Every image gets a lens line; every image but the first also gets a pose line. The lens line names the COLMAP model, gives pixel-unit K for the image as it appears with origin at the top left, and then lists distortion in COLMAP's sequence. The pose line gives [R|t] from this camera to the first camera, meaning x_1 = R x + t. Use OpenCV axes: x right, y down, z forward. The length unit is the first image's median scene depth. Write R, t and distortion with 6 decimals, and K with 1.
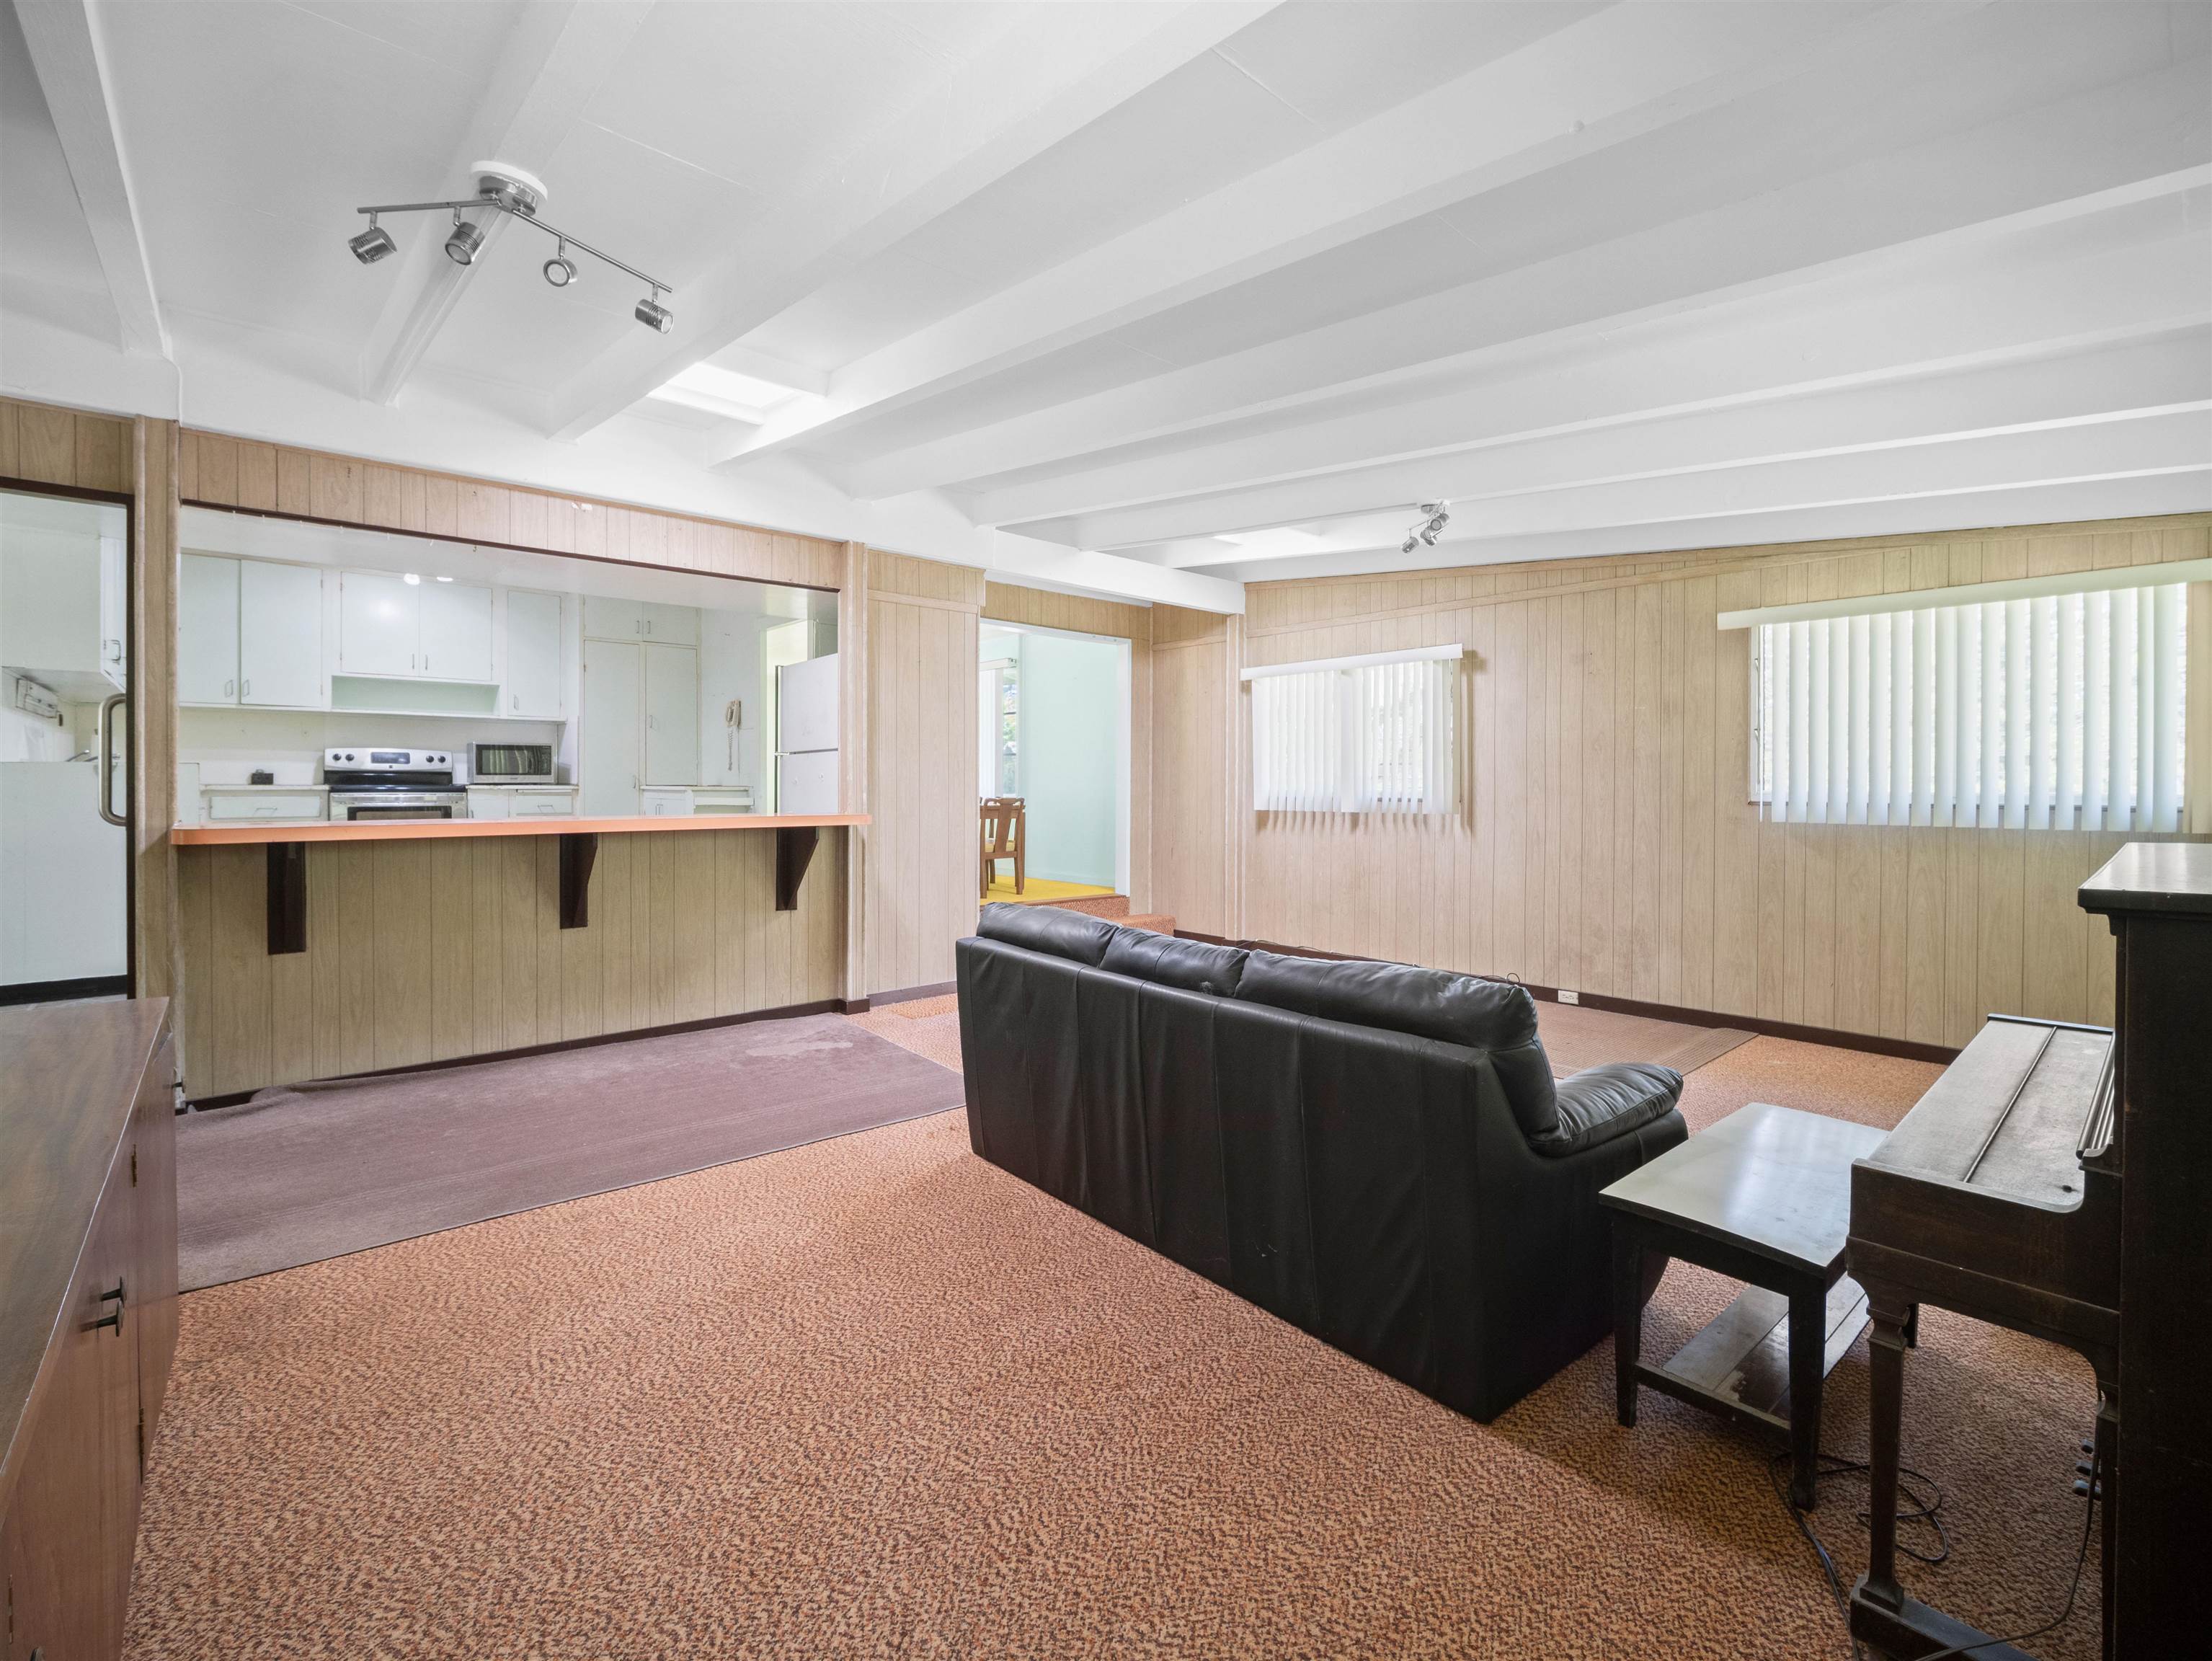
lens RADIAL K [[977.1, 0, 1095.2], [0, 977.1, 786.8], [0, 0, 1]] dist [-0.000952, -0.000121]
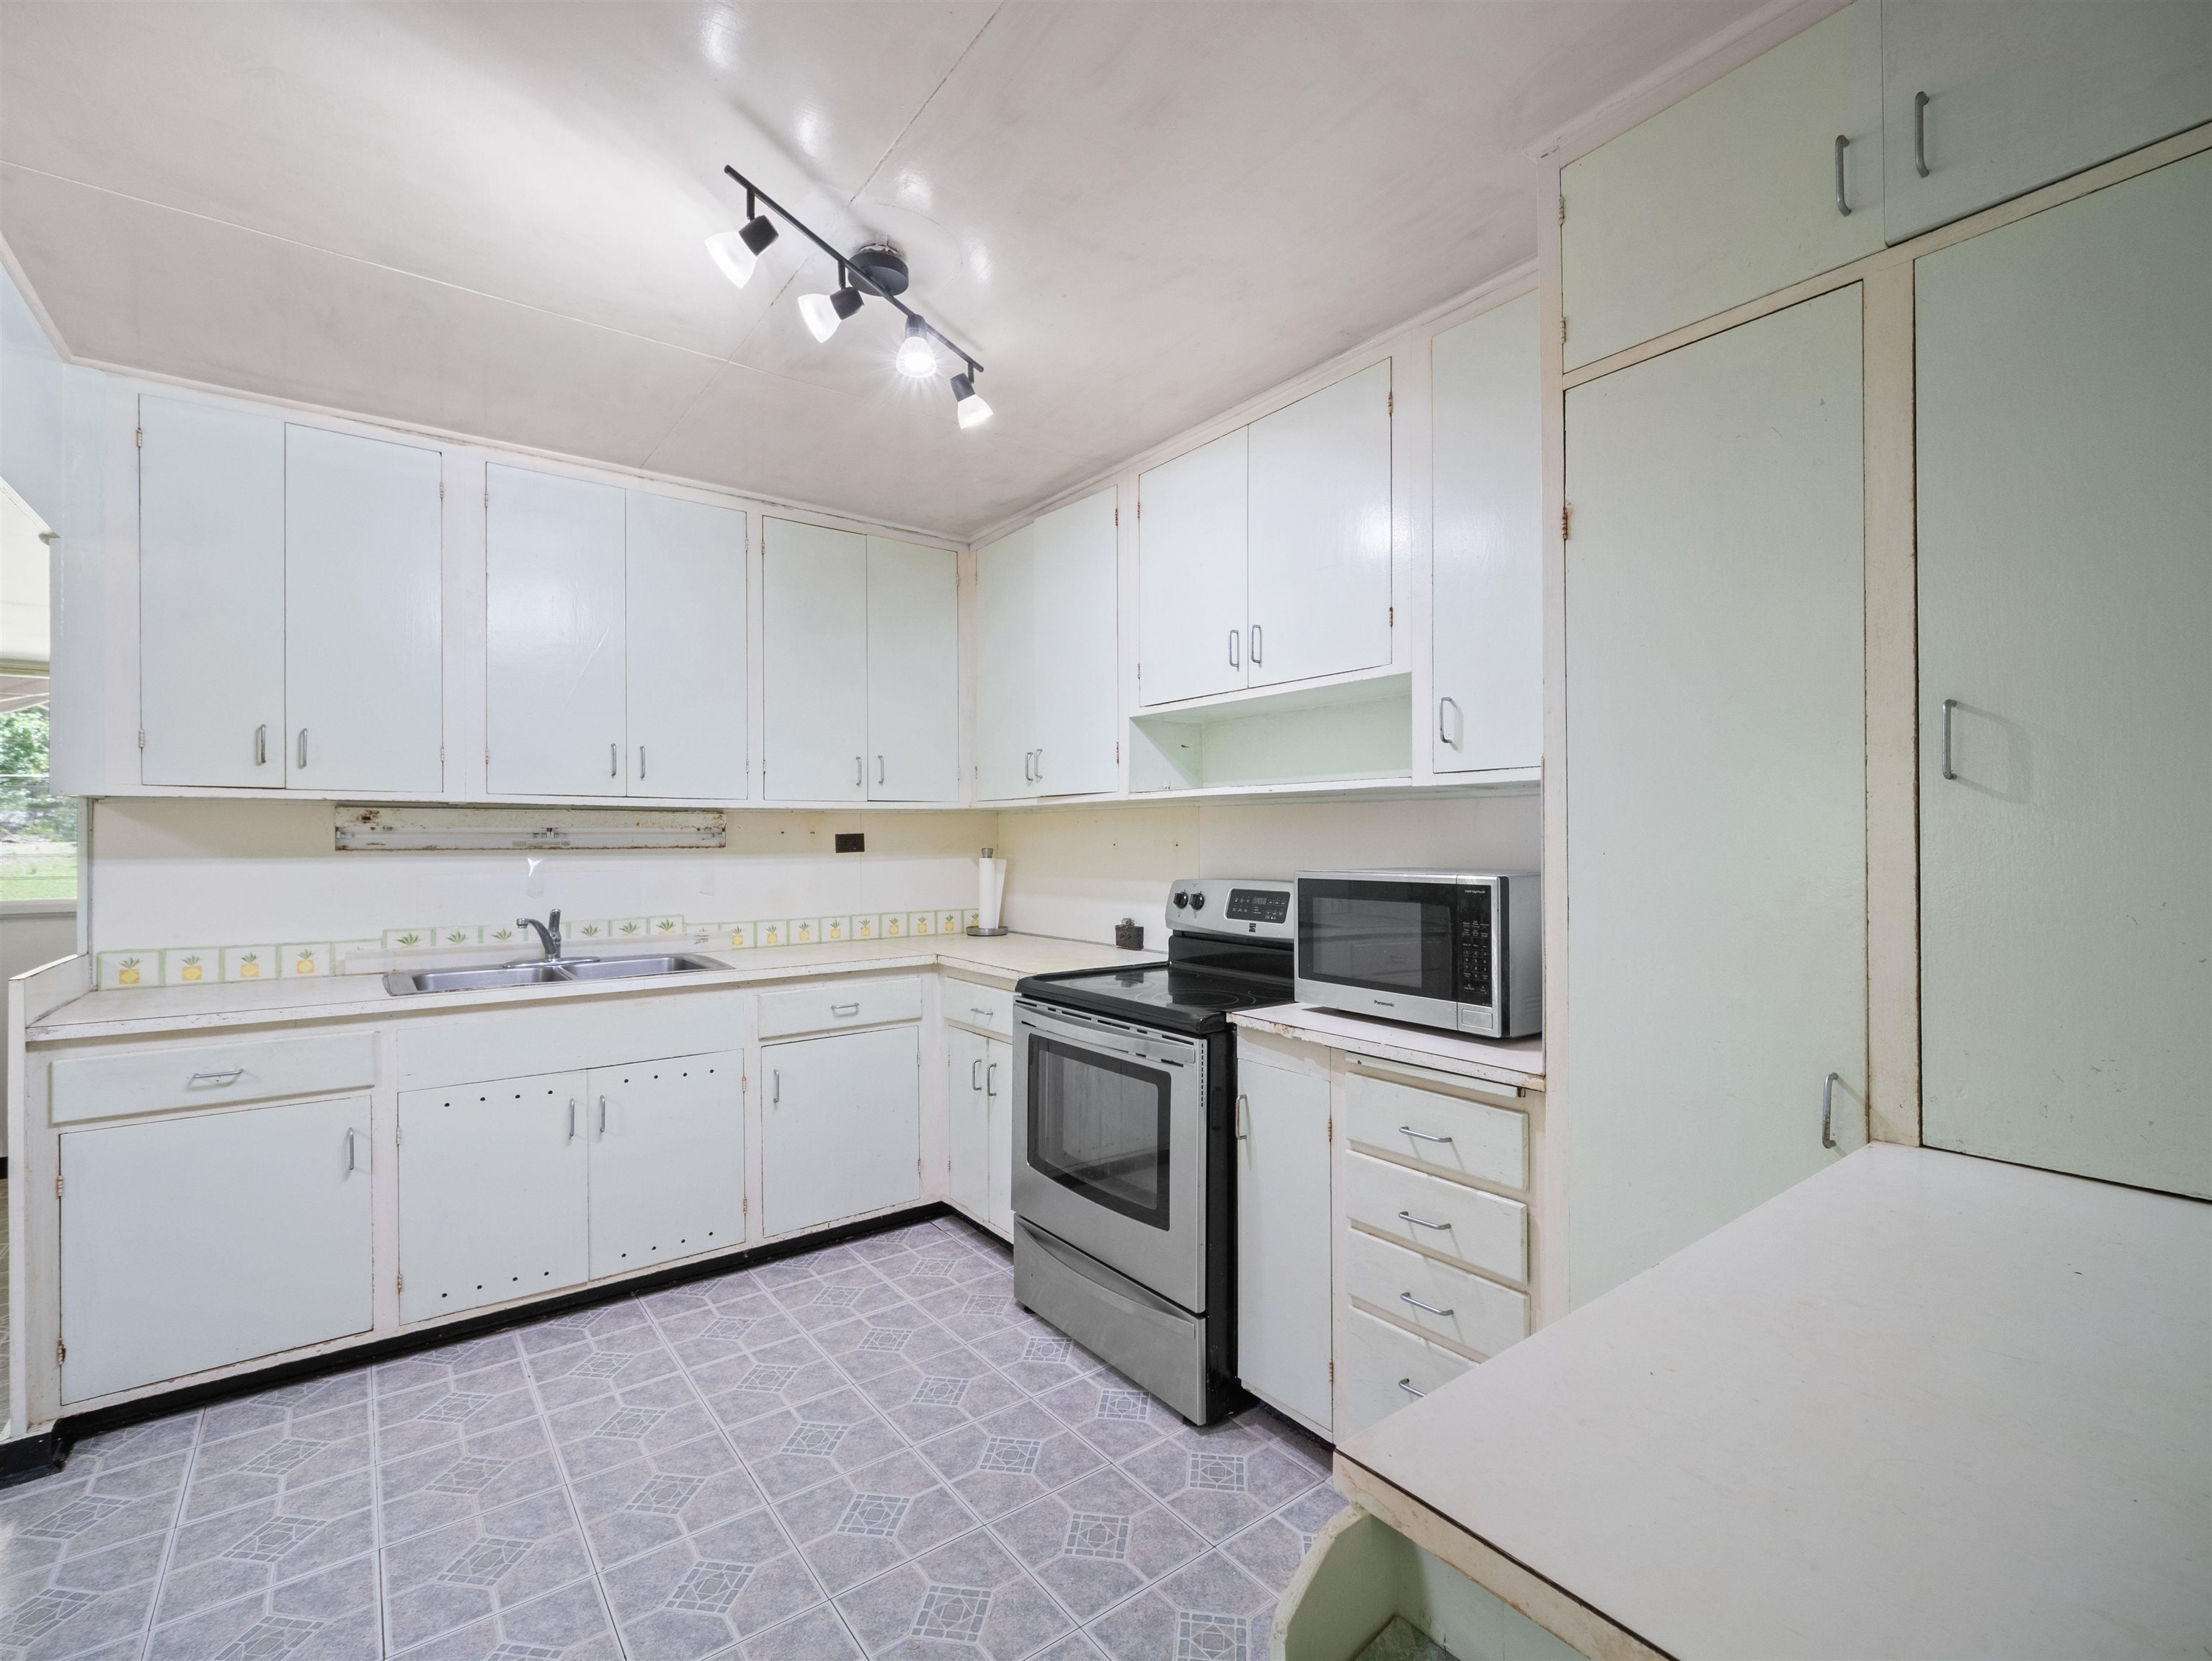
lens RADIAL K [[979.6, 0, 1108.7], [0, 979.6, 834.9], [0, 0, 1]] dist [-0.010024, -0.000473]
pose [[-0.070730, -0.004080, -0.997487, -0.323193], [0.000133, 0.999992, -0.004100, -0.056388], [0.997495, -0.000422, -0.070729, 0.968048]]
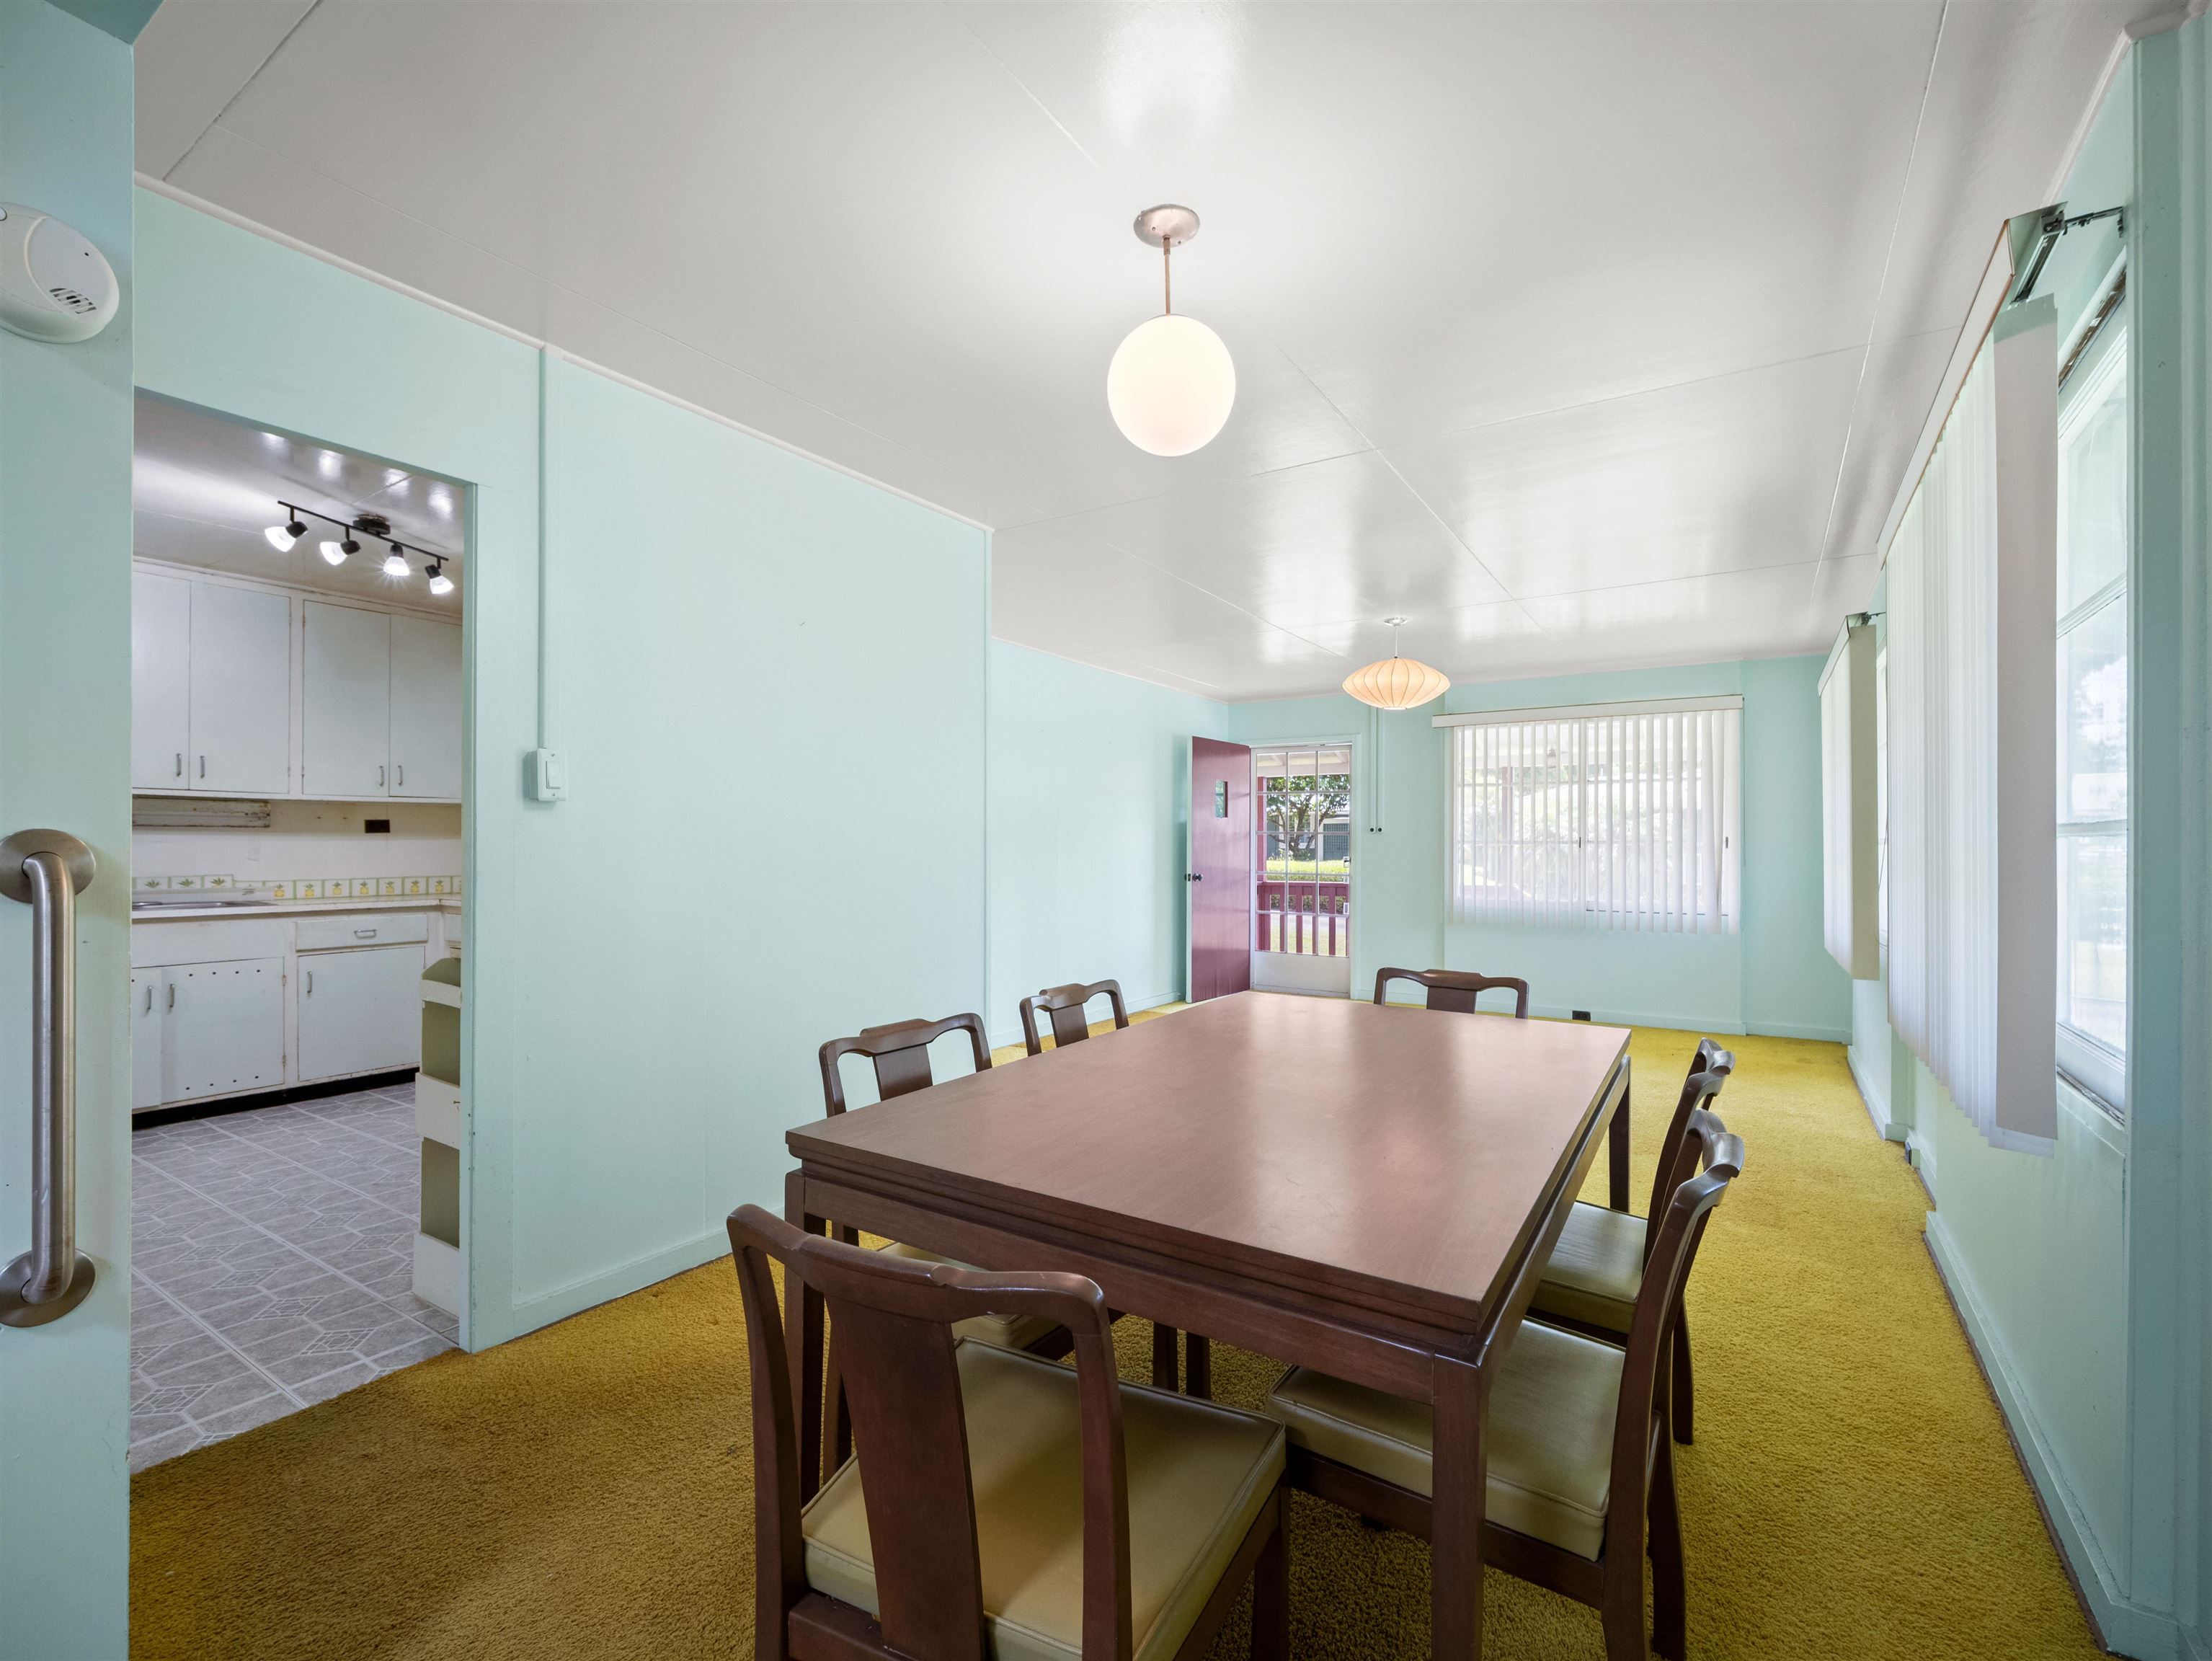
lens RADIAL K [[979.6, 0, 1108.7], [0, 979.6, 834.9], [0, 0, 1]] dist [-0.010024, -0.000473]
pose [[0.271056, -0.008806, -0.962523, 0.020714], [-0.003636, 0.999942, -0.010172, -0.041950], [0.962557, 0.006256, 0.271008, 1.125278]]
